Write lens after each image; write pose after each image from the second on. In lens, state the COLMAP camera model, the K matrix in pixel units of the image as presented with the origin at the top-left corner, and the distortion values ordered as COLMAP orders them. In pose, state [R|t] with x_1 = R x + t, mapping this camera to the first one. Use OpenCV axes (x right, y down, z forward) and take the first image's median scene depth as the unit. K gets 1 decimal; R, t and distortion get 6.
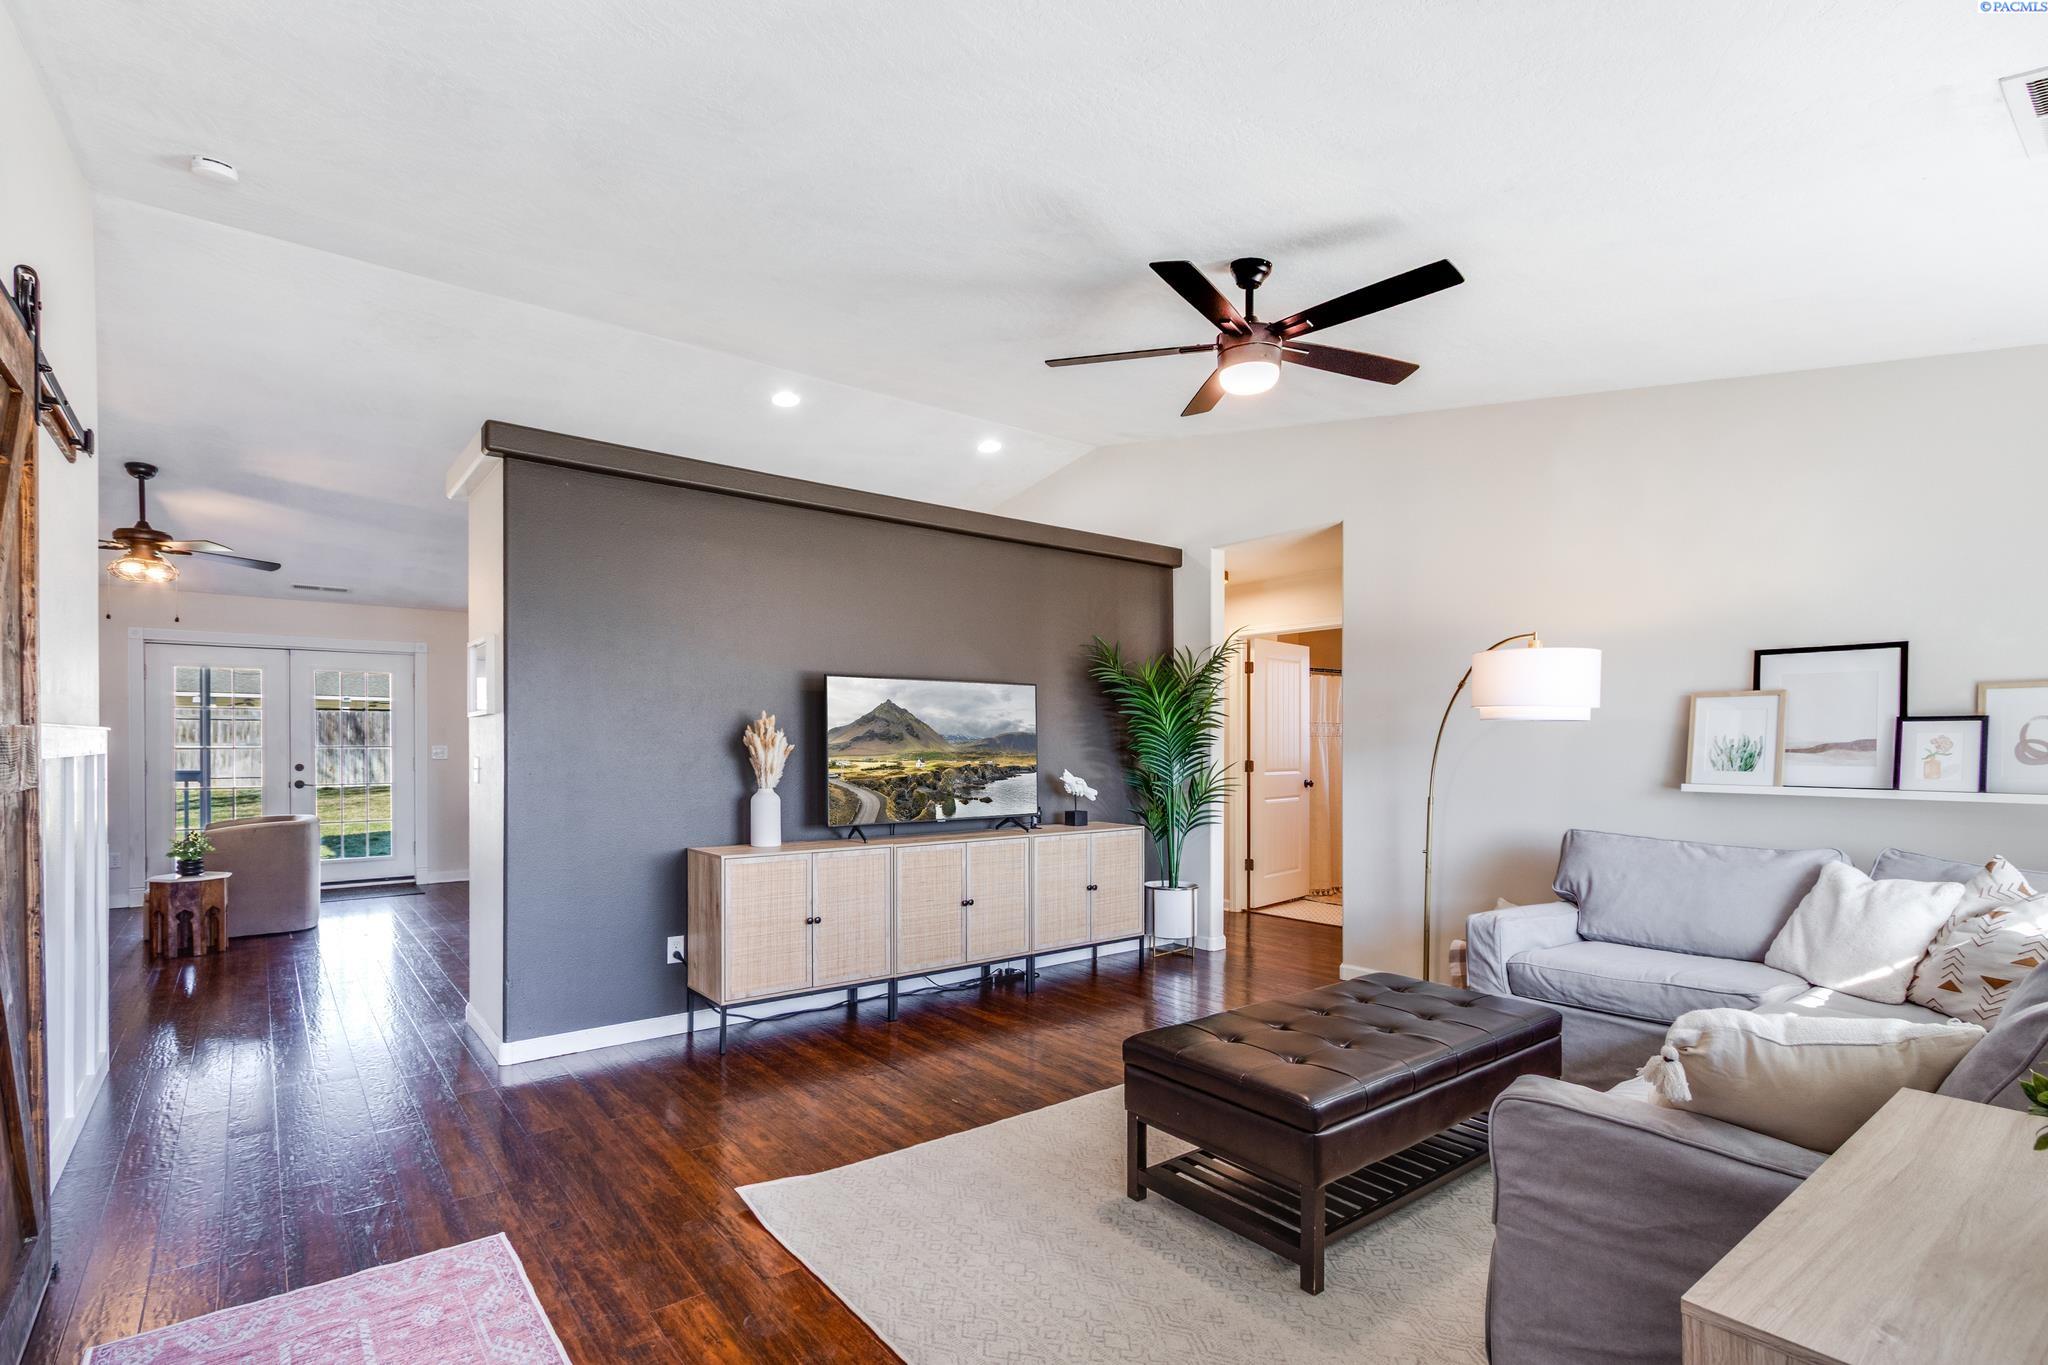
lens RADIAL K [[973.0, 0, 1023.2], [0, 973.0, 814.5], [0, 0, 1]] dist [0.002905, 0.000279]
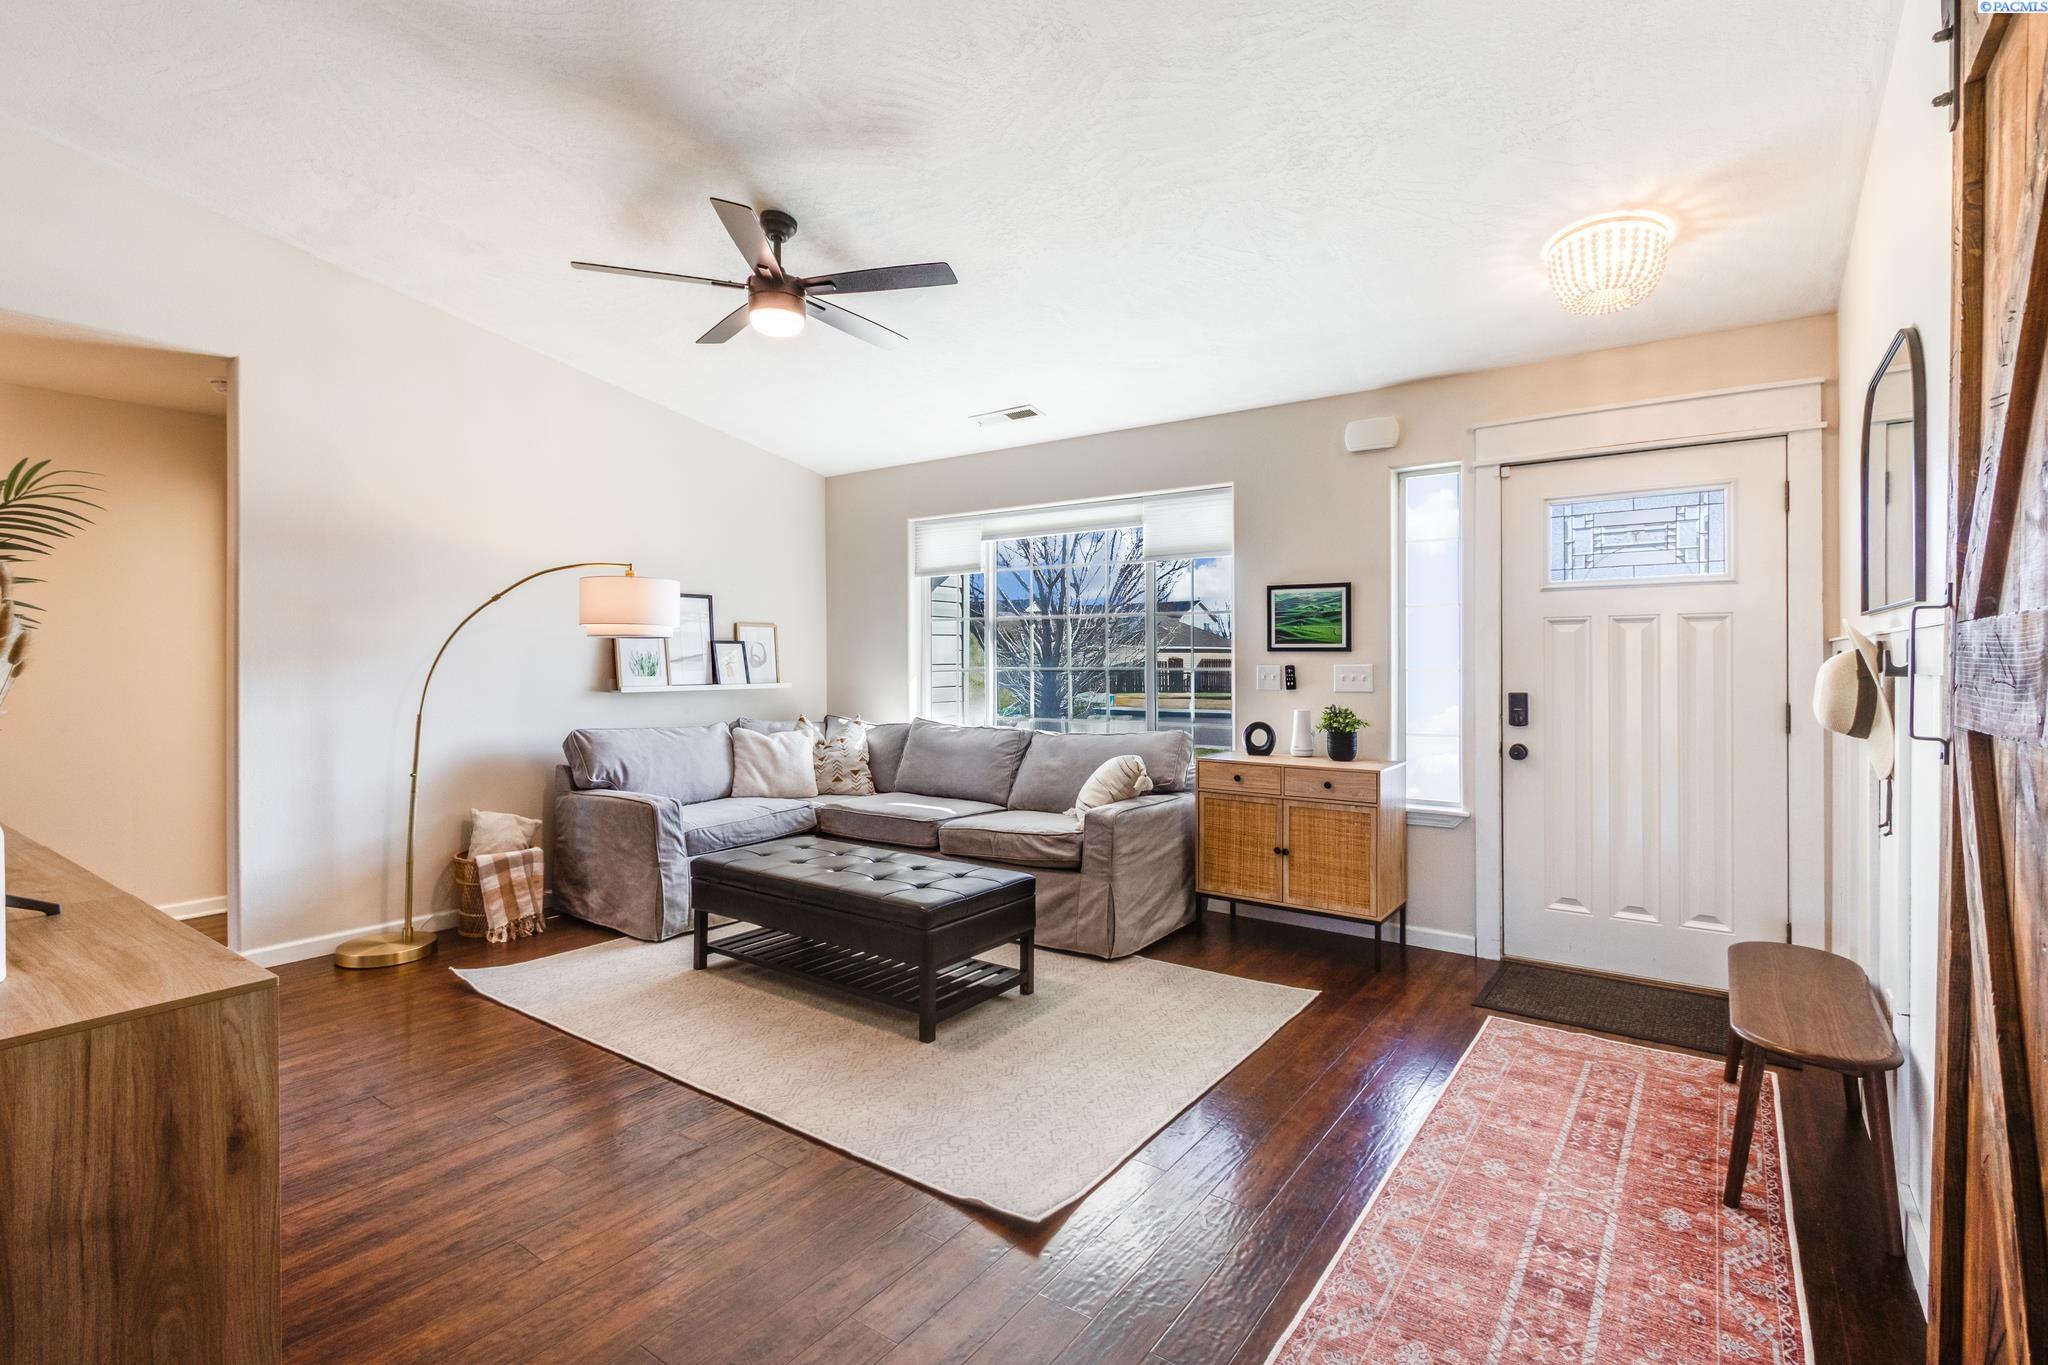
lens RADIAL K [[936.2, 0, 1024.0], [0, 936.2, 682.5], [0, 0, 1]] dist [0.000804, -0.000115]
pose [[-0.271089, -0.022343, 0.962295, -0.806842], [0.072589, 0.996409, 0.043585, -0.061478], [-0.959813, 0.081667, -0.268494, 0.946600]]
